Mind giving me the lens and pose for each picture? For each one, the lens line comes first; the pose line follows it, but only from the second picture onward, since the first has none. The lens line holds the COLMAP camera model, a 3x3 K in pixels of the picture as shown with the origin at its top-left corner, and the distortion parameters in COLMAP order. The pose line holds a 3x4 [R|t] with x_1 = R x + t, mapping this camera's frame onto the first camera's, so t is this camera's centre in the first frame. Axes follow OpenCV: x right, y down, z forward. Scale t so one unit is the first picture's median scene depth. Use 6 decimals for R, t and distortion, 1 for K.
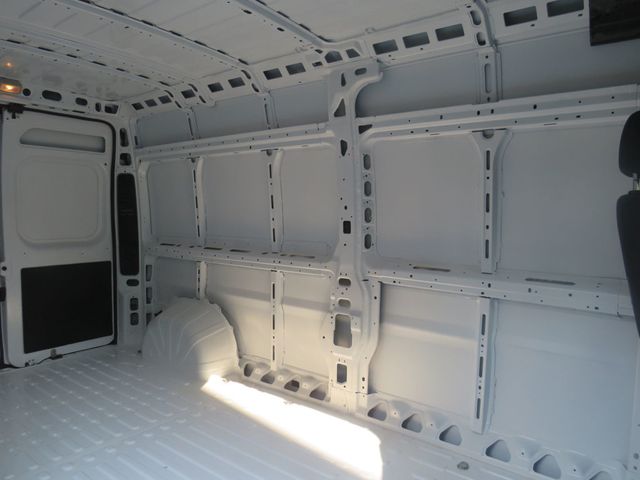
lens RADIAL K [[462.0, 0, 321.4], [0, 462.0, 237.8], [0, 0, 1]] dist [-0.029056, 0.006948]
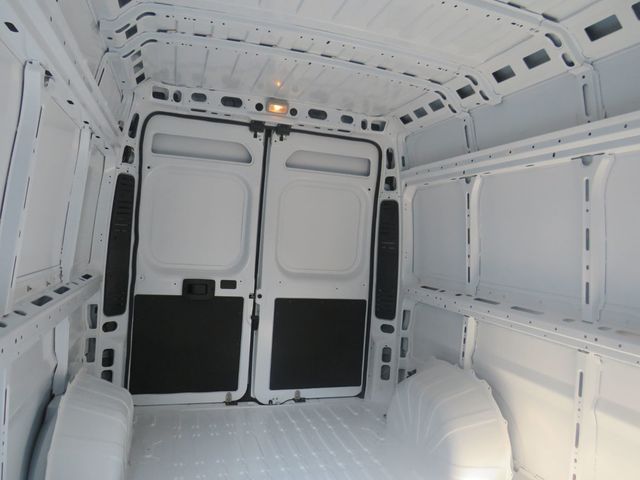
lens RADIAL K [[462.0, 0, 321.4], [0, 462.0, 237.8], [0, 0, 1]] dist [-0.029056, 0.006948]
pose [[0.825097, 0.042627, -0.563381, -0.047716], [-0.088796, 0.994541, -0.054796, -0.012658], [0.557970, 0.095238, 0.824378, 0.254852]]
